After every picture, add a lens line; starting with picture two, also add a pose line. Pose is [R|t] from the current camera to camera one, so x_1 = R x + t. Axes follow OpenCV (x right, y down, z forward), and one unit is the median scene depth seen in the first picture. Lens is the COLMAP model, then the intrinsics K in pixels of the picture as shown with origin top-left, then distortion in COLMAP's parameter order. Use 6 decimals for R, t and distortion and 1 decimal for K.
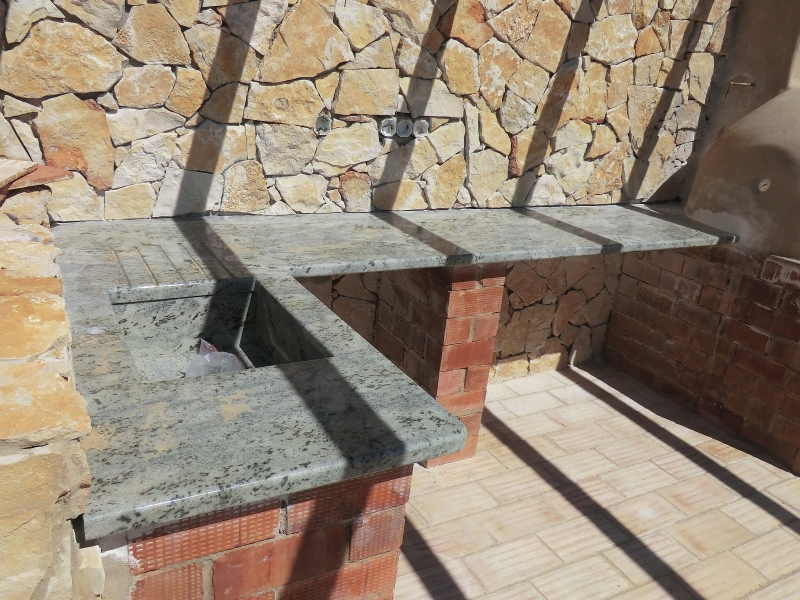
lens RADIAL K [[635.4, 0, 400.0], [0, 635.4, 300.0], [0, 0, 1]] dist [-0.115364, 0.129316]
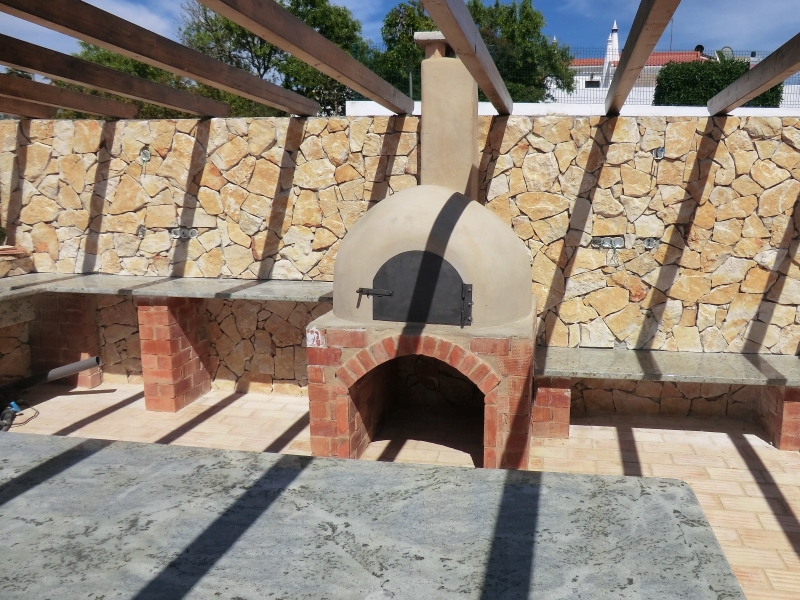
lens RADIAL K [[635.4, 0, 400.0], [0, 635.4, 300.0], [0, 0, 1]] dist [-0.115364, 0.129316]
pose [[0.810389, 0.032042, -0.585016, 1.665415], [-0.146873, 0.977731, -0.149904, 0.113482], [0.567184, 0.207404, 0.797048, -0.101963]]
